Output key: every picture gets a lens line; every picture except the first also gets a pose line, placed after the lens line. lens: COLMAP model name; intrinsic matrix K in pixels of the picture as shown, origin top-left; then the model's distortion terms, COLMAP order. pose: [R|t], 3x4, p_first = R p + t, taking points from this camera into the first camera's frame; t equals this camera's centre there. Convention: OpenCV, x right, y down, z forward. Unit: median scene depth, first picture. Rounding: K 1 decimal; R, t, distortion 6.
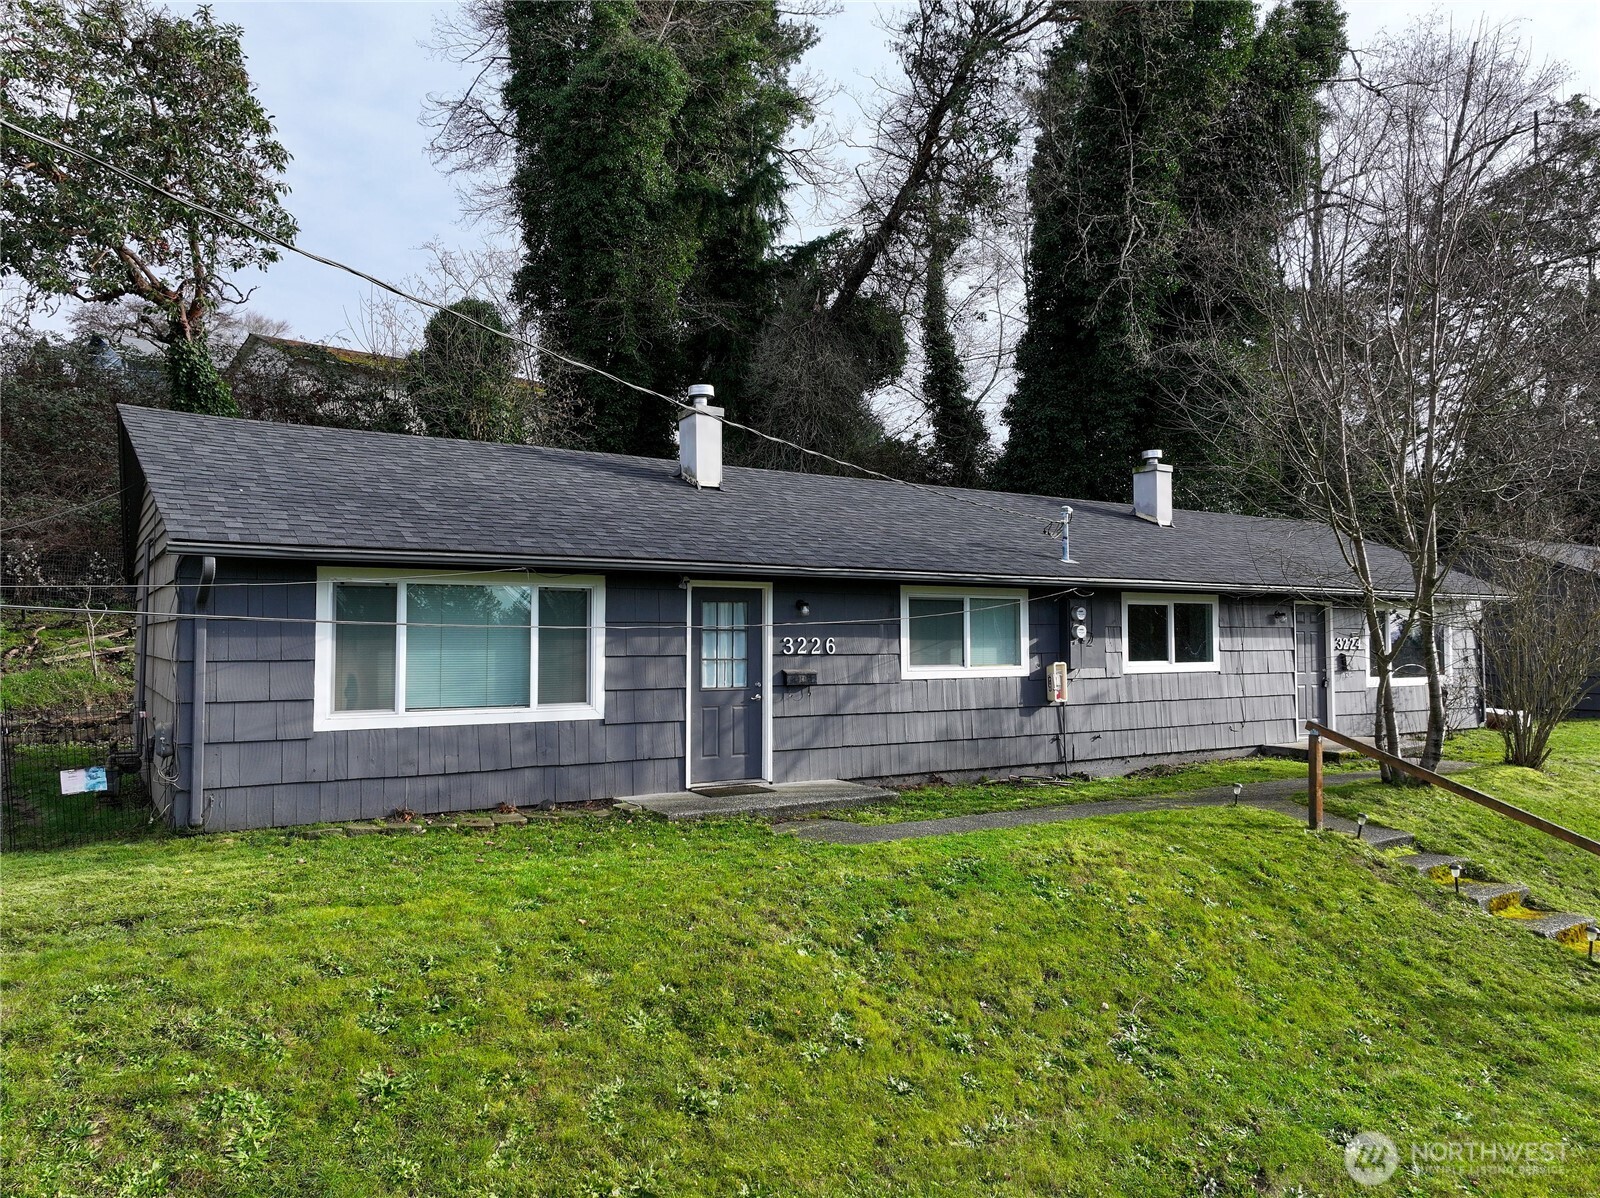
lens RADIAL K [[1125.1, 0, 807.9], [0, 1125.1, 594.4], [0, 0, 1]] dist [0.006177, -0.000930]
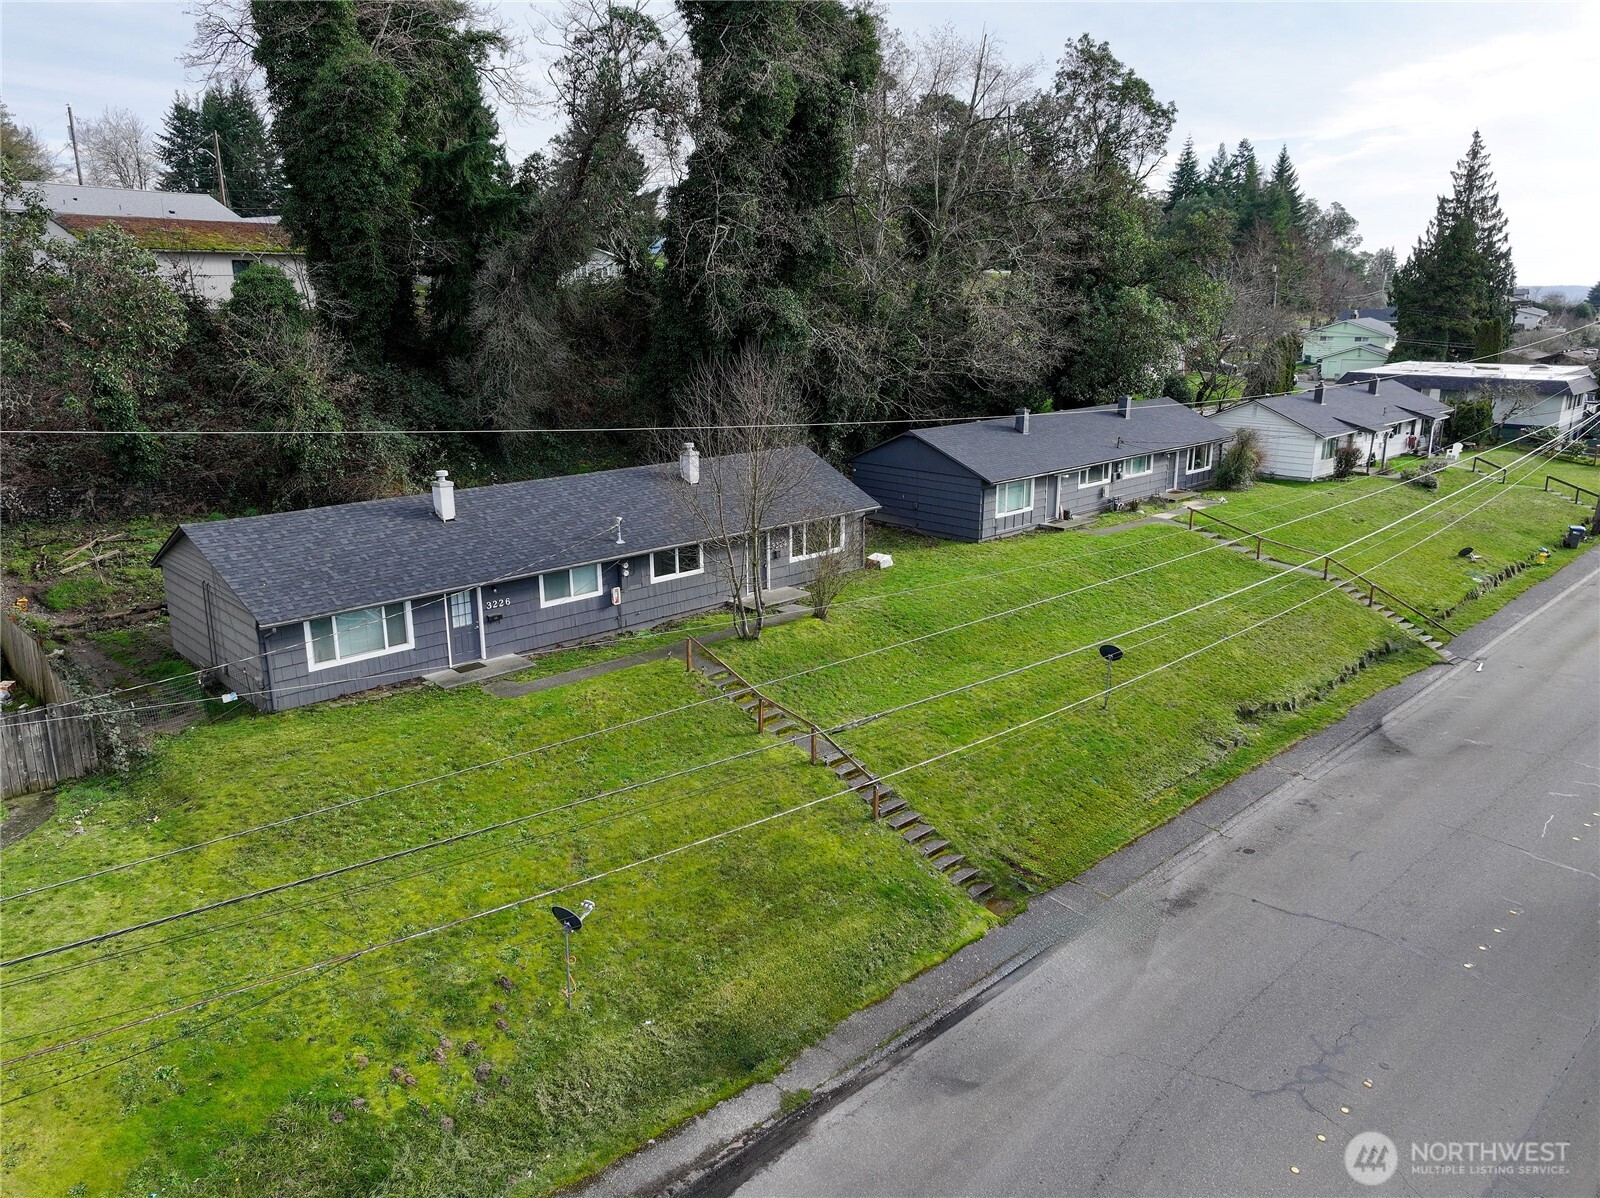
lens RADIAL K [[1127.1, 0, 806.3], [0, 1127.1, 593.3], [0, 0, 1]] dist [-0.002344, -0.004485]
pose [[0.980146, -0.051890, 0.191367, 0.198430], [-0.007667, 0.954506, 0.298092, -0.741466], [-0.198129, -0.293641, 0.935158, -1.466997]]
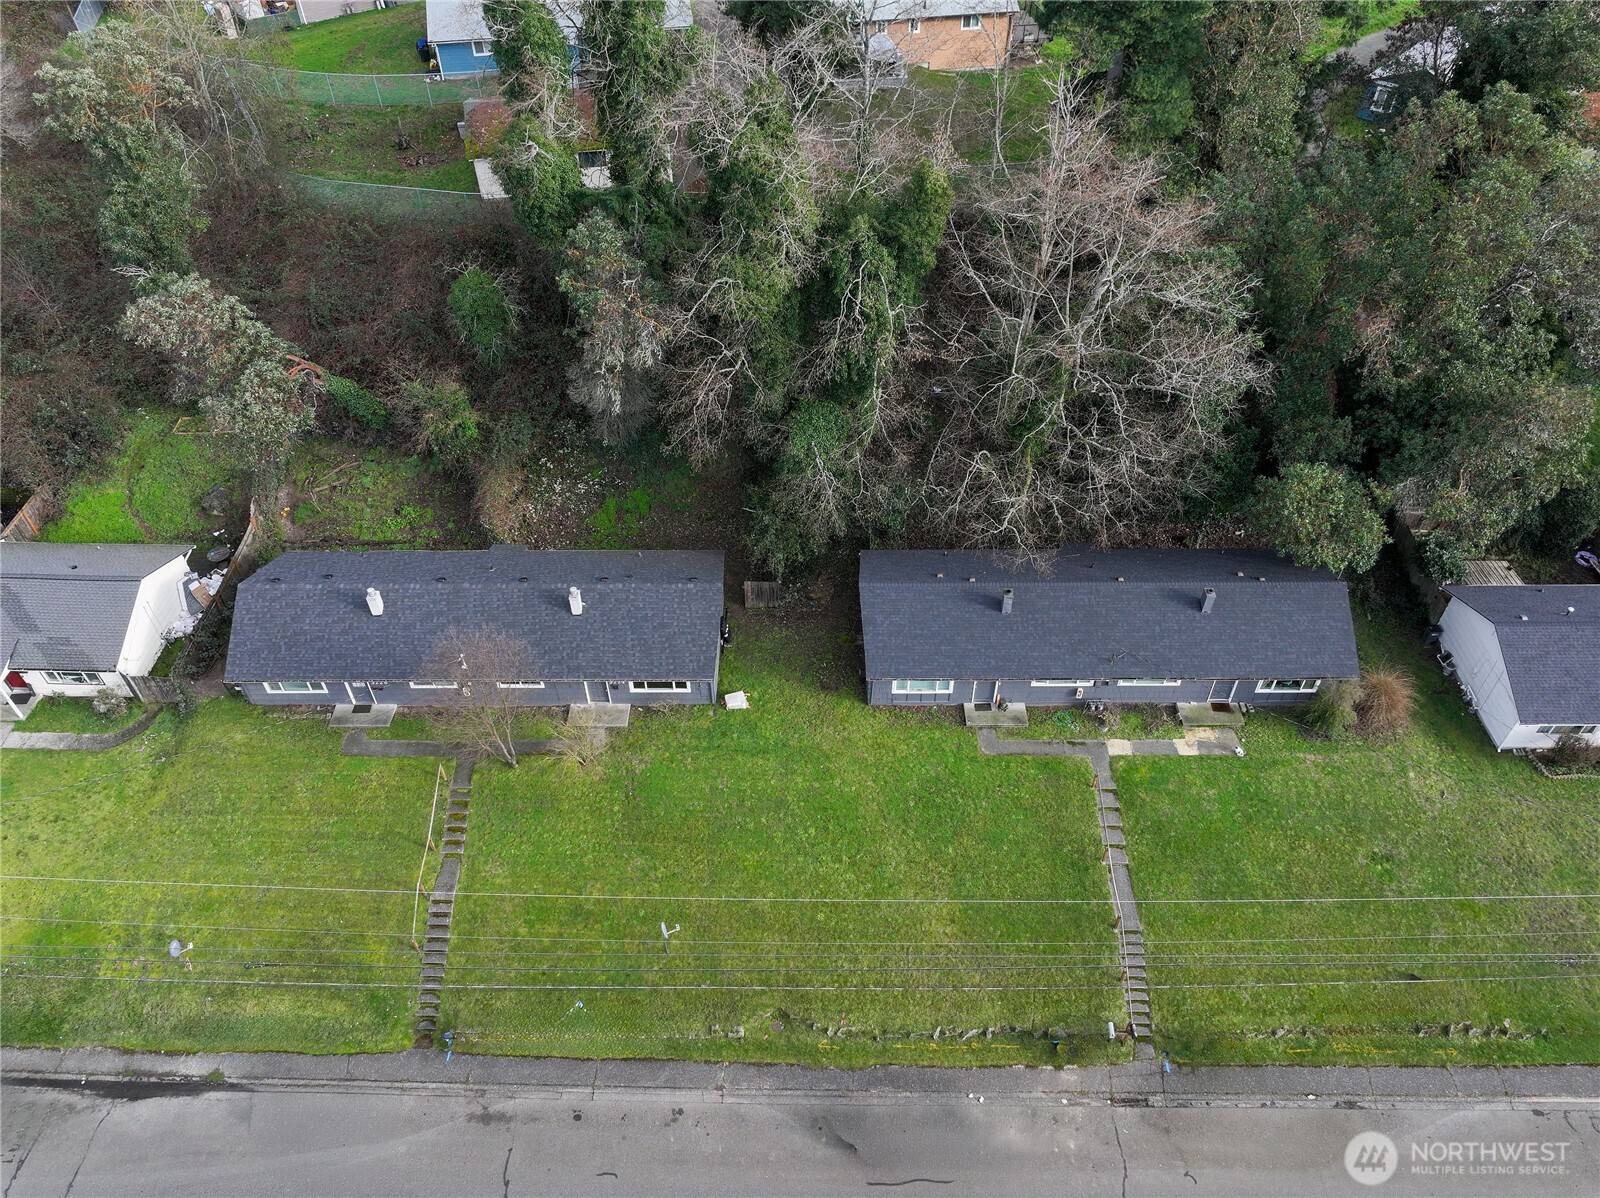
lens RADIAL K [[1125.1, 0, 807.9], [0, 1125.1, 594.4], [0, 0, 1]] dist [0.006177, -0.000930]
pose [[0.836953, 0.383456, -0.390476, 2.822055], [0.025352, 0.685559, 0.727575, -3.156161], [0.546687, -0.618846, 0.564059, -0.220565]]
